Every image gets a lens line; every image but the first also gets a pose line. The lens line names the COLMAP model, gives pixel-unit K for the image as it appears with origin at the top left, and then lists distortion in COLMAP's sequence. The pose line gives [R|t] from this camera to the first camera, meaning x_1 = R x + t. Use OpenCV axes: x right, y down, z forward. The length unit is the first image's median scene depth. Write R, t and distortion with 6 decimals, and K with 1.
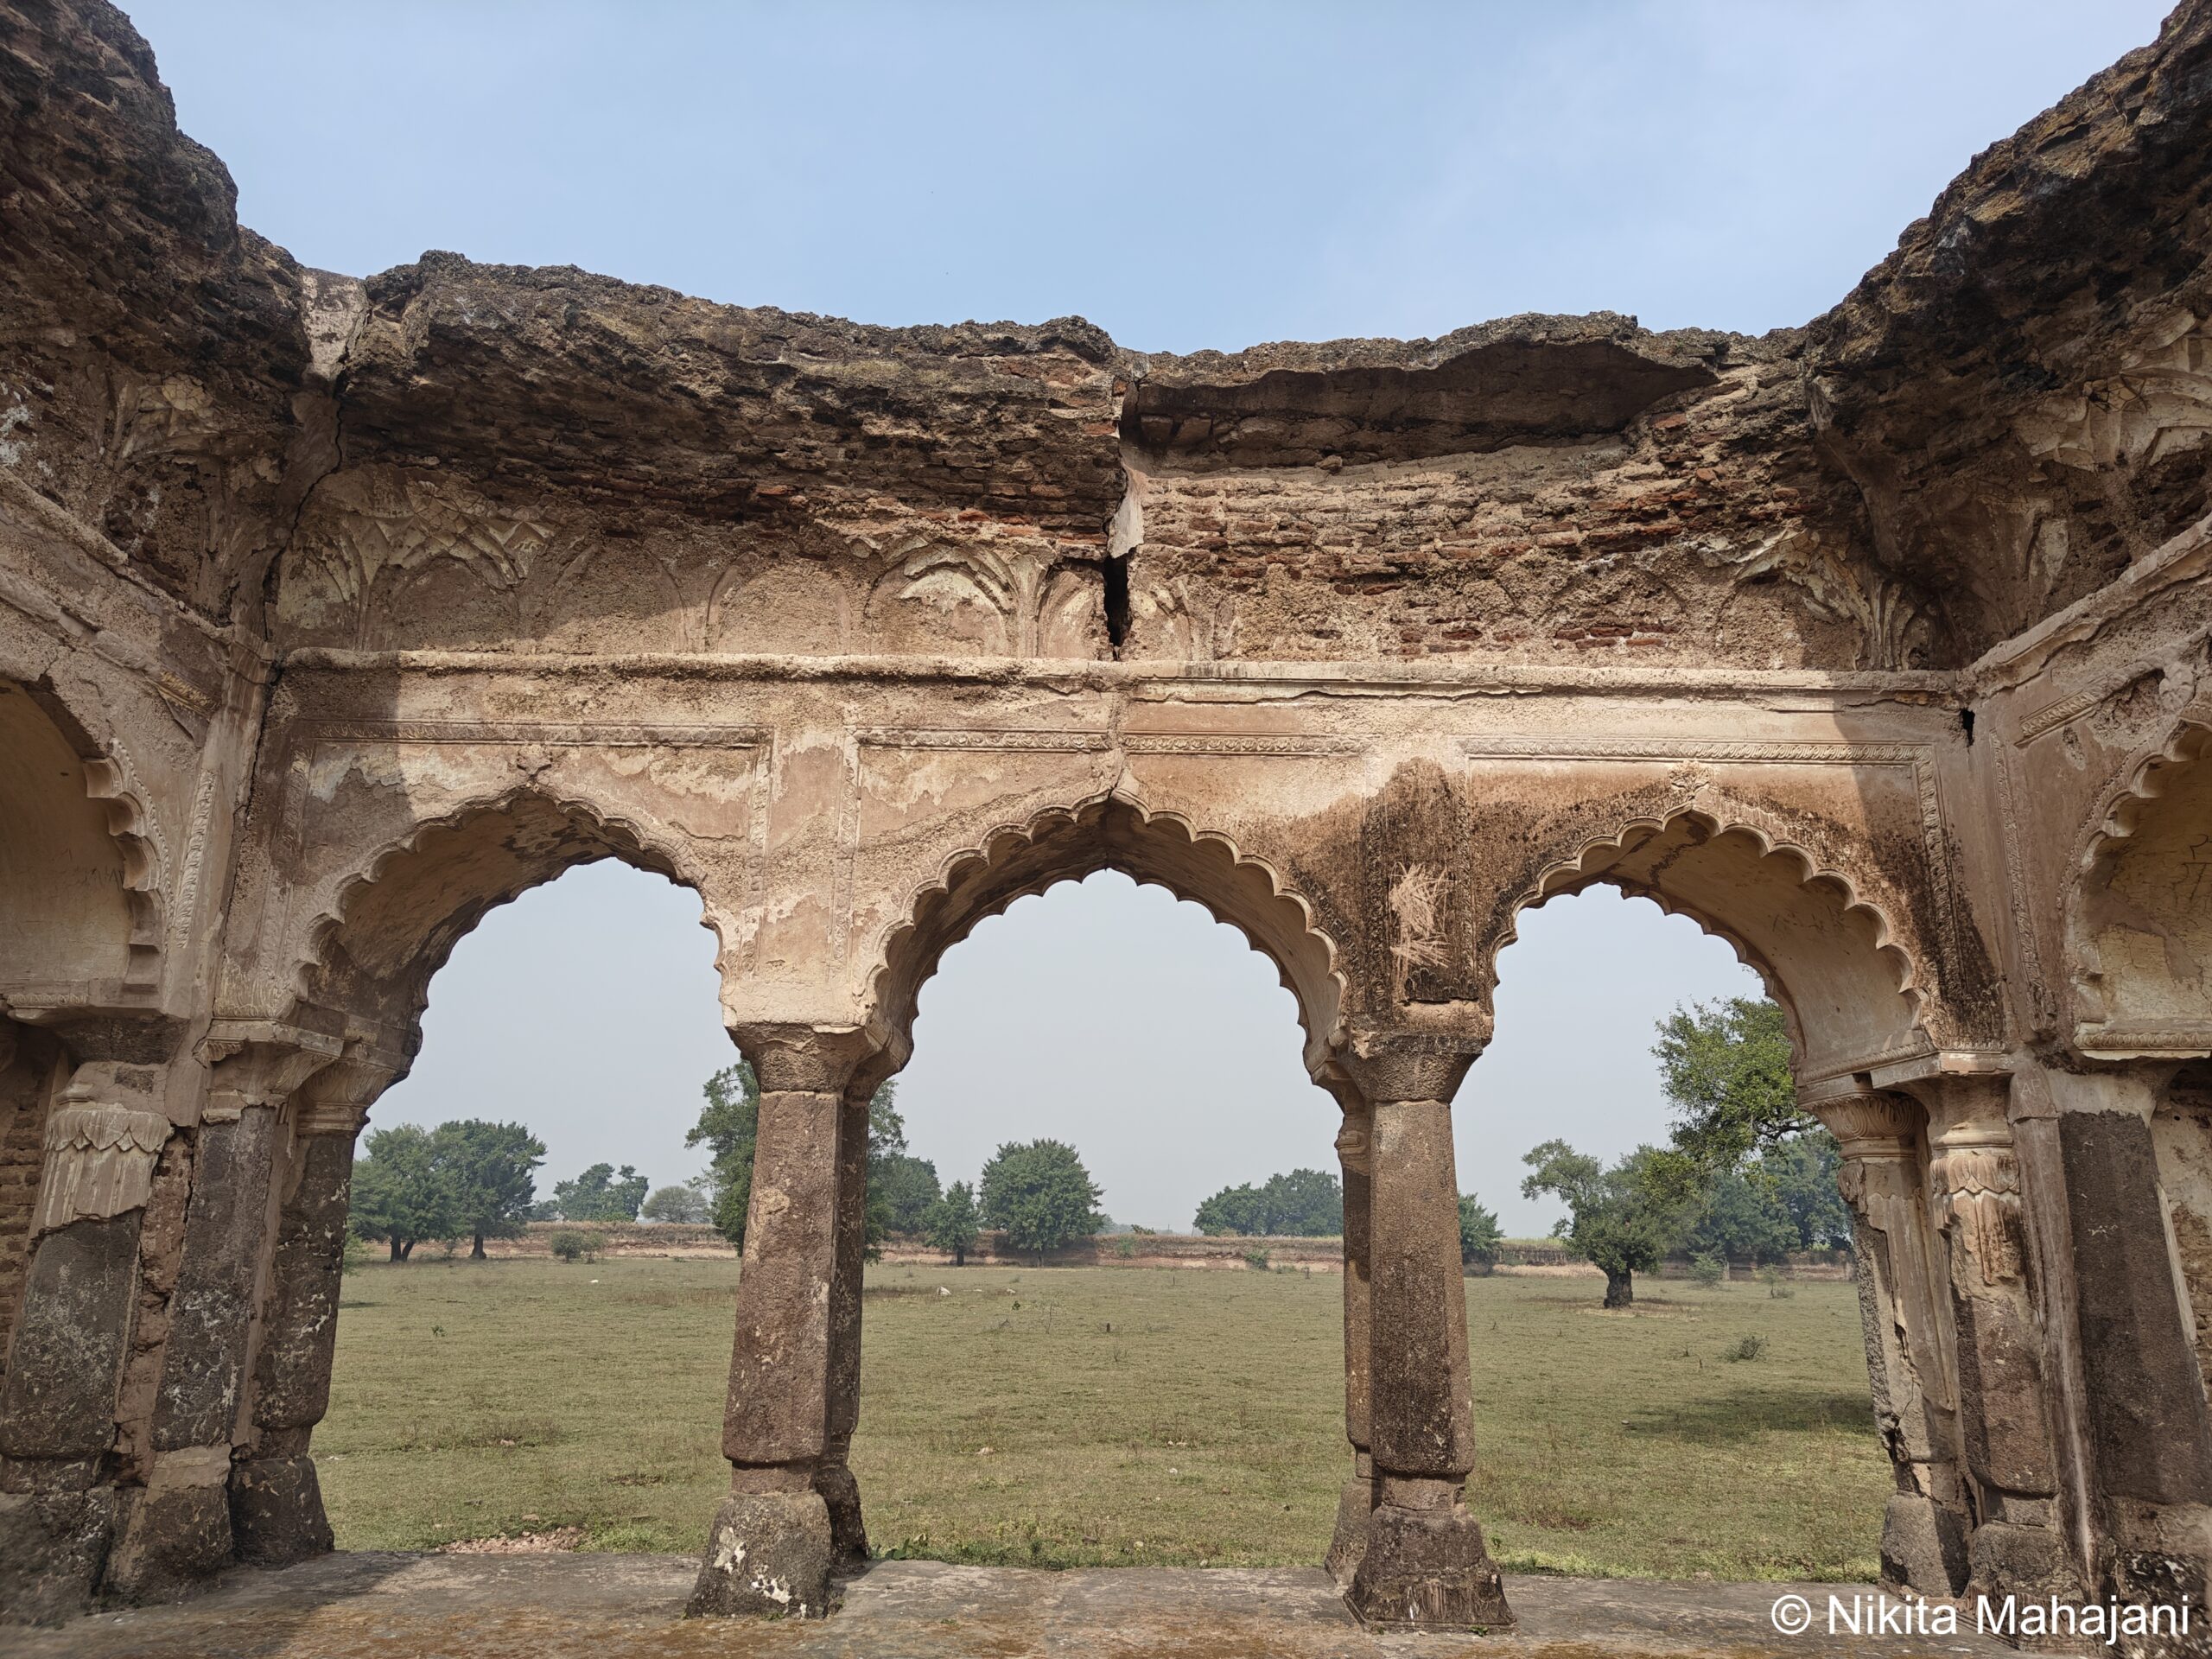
lens RADIAL K [[1549.8, 0, 1102.0], [0, 1549.8, 829.2], [0, 0, 1]] dist [0.023105, -0.019692]
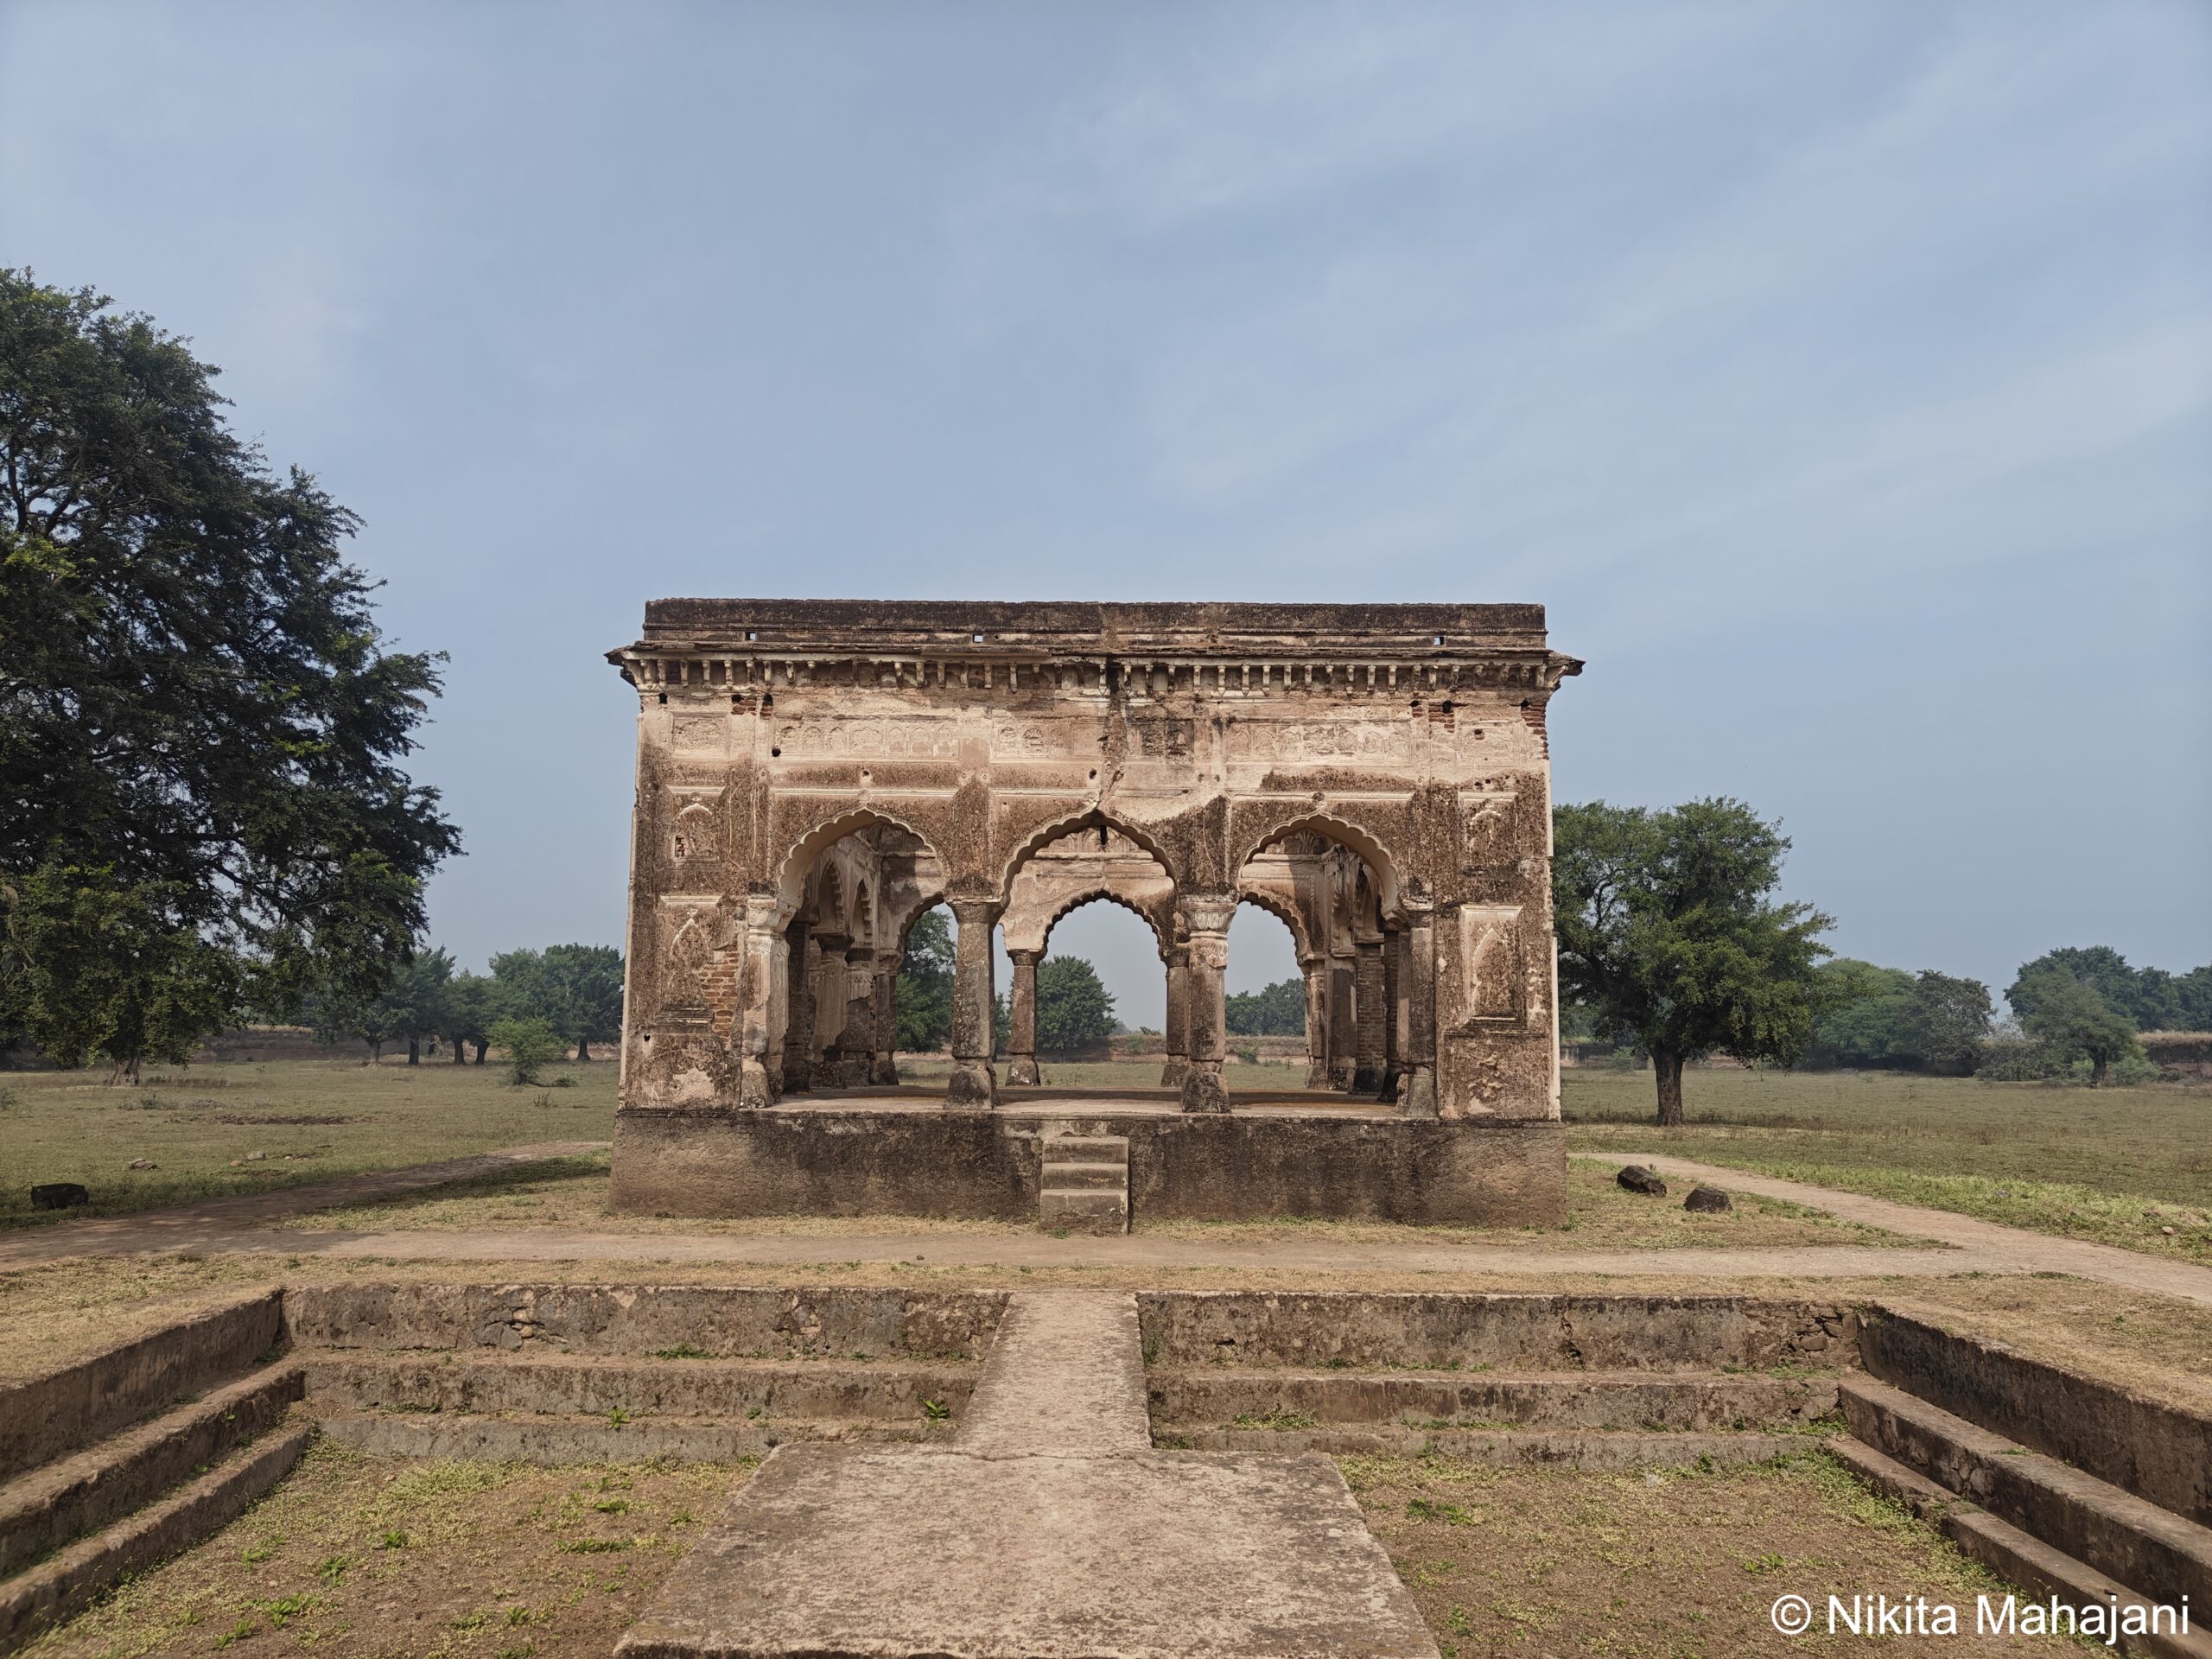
lens RADIAL K [[1549.8, 0, 1106.9], [0, 1549.8, 829.3], [0, 0, 1]] dist [0.023105, -0.019692]
pose [[0.999934, -0.010147, -0.005365, 0.038704], [0.010711, 0.992902, 0.118455, -0.619073], [0.004125, -0.118505, 0.992945, -2.777434]]
